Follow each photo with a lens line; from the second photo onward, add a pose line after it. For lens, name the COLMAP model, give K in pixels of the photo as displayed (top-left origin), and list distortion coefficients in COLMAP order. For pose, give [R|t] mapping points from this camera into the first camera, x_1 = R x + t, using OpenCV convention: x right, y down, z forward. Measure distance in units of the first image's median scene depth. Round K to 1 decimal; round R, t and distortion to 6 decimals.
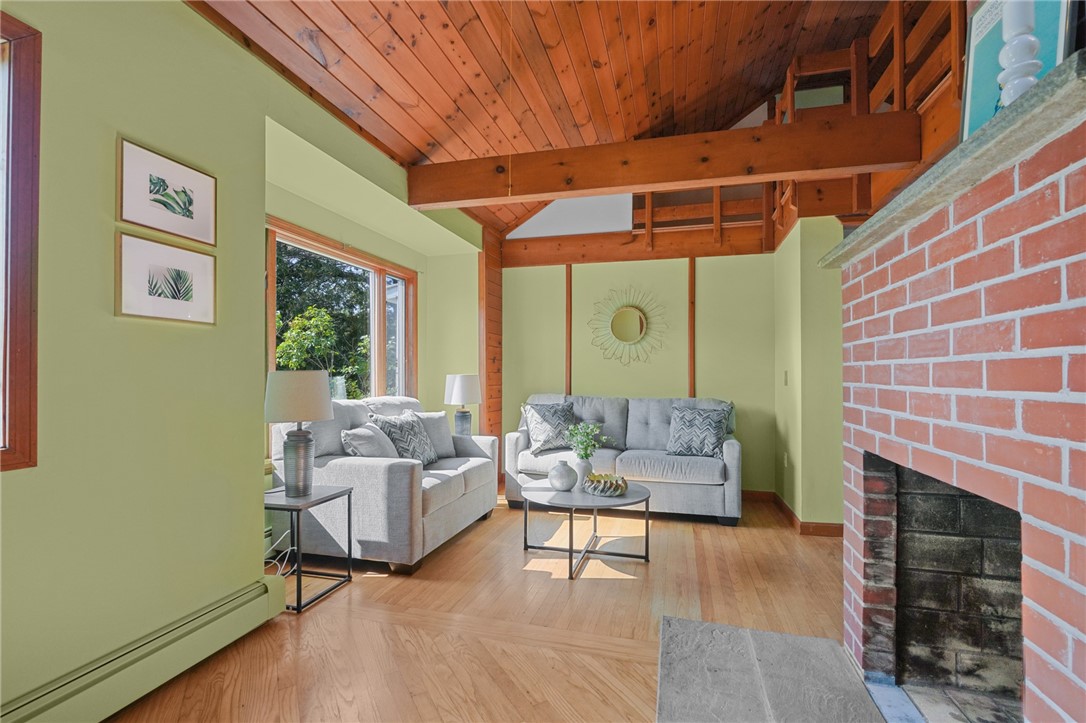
lens RADIAL K [[495.9, 0, 543.0], [0, 495.9, 361.5], [0, 0, 1]] dist [-0.004261, -0.000073]
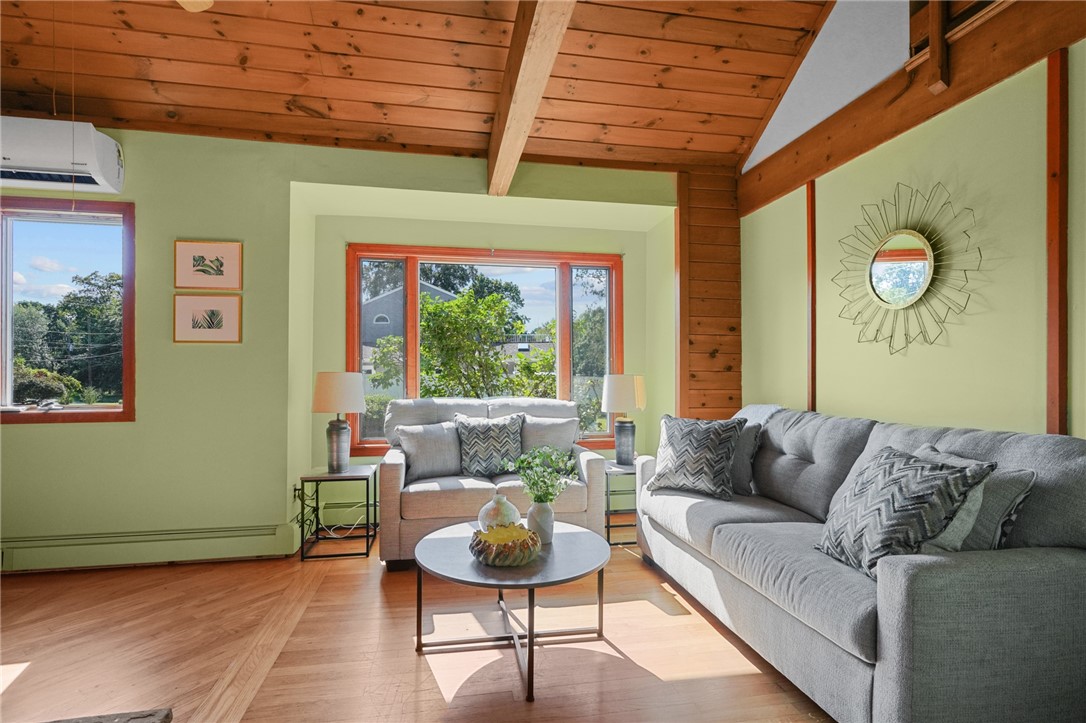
lens RADIAL K [[507.7, 0, 536.7], [0, 507.7, 376.7], [0, 0, 1]] dist [-0.003194, -0.000187]
pose [[0.432878, -0.004683, -0.901440, 0.597218], [0.026437, 0.999622, 0.007503, 0.022930], [0.901065, -0.027079, 0.432838, 0.617850]]
